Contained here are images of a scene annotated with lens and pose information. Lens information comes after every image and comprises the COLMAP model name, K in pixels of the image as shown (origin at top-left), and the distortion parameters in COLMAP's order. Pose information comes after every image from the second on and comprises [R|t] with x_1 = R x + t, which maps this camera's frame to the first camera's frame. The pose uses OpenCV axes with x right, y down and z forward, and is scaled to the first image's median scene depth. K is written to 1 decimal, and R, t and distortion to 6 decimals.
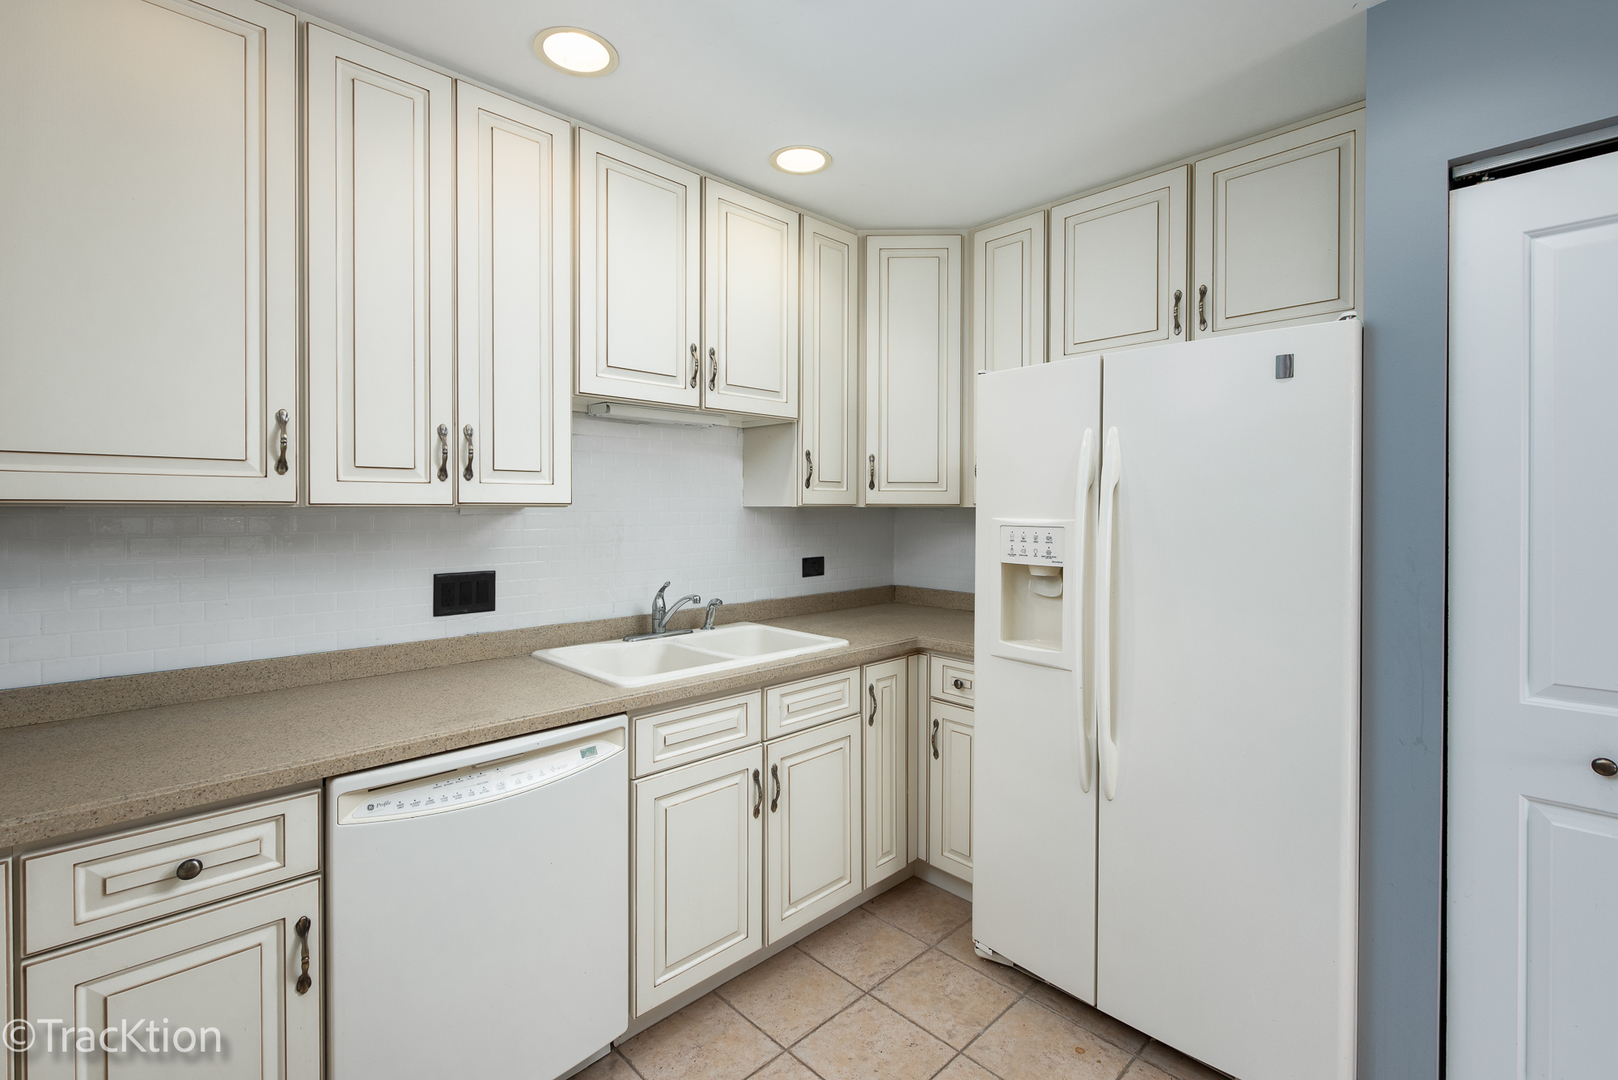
lens RADIAL K [[730.0, 0, 801.1], [0, 730.0, 532.0], [0, 0, 1]] dist [0.012554, -0.001993]
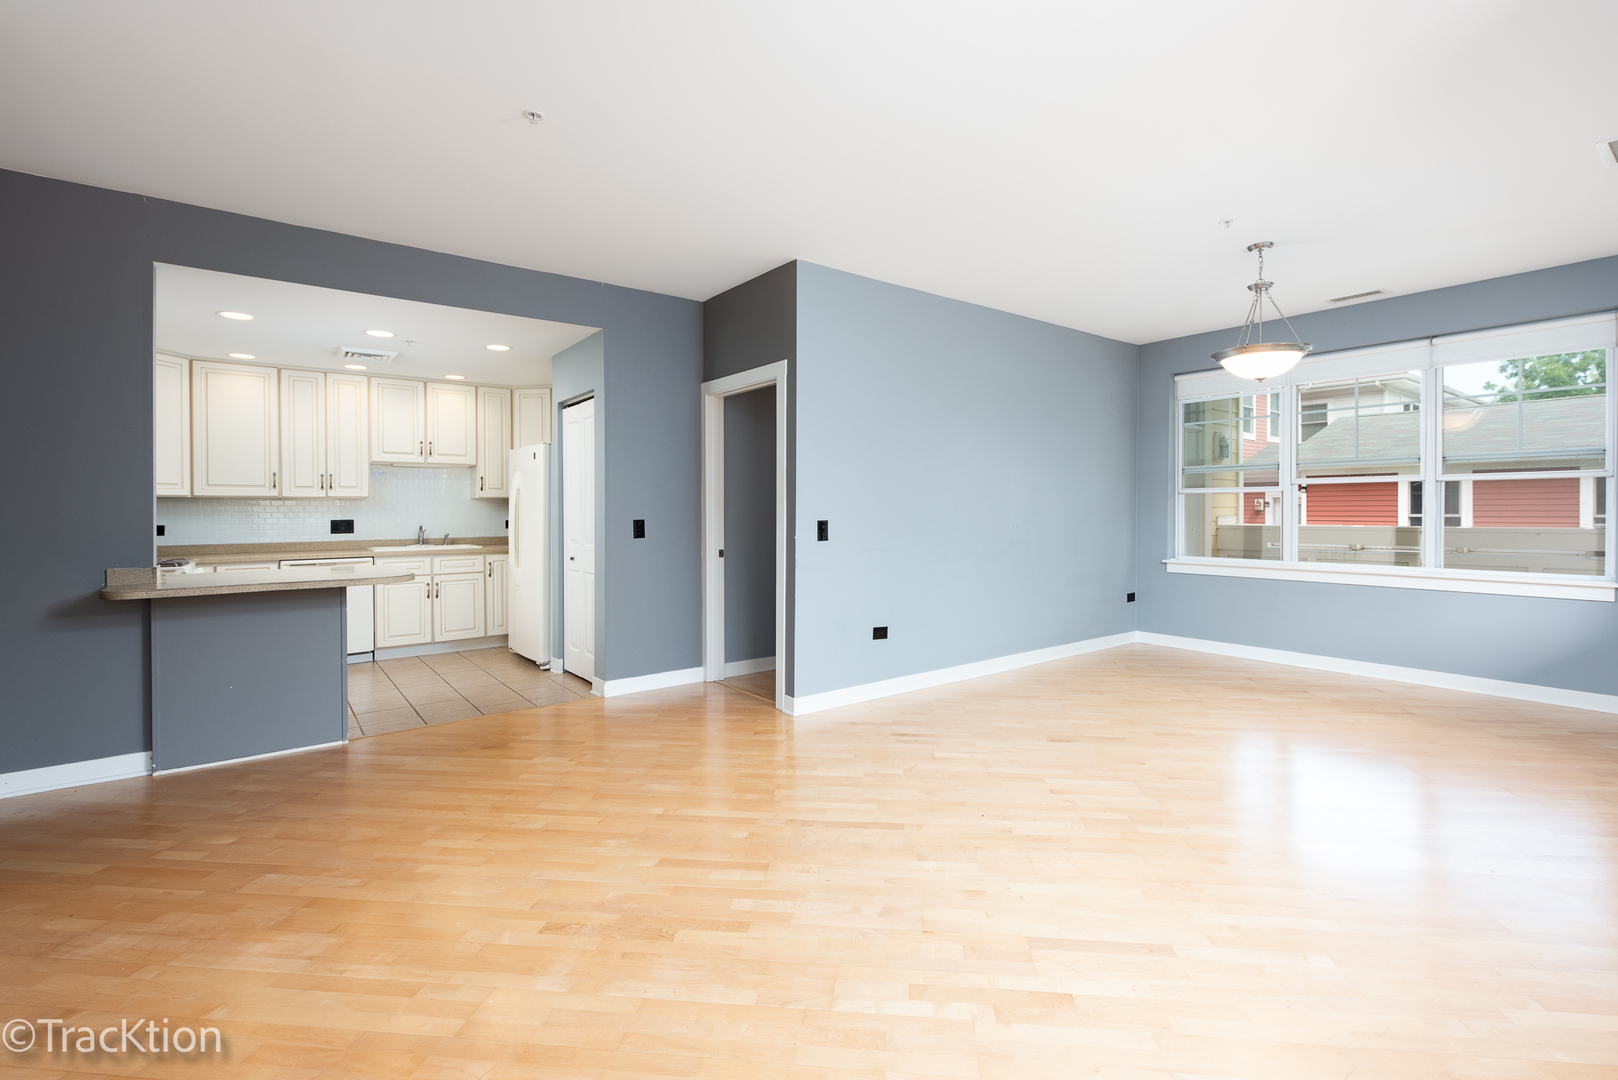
lens RADIAL K [[730.0, 0, 815.0], [0, 730.0, 532.8], [0, 0, 1]] dist [0.012554, -0.001993]
pose [[0.994775, -0.003815, -0.102019, 1.864649], [0.003958, 0.999991, 0.001196, 0.117301], [0.102013, -0.001593, 0.994782, -1.888089]]
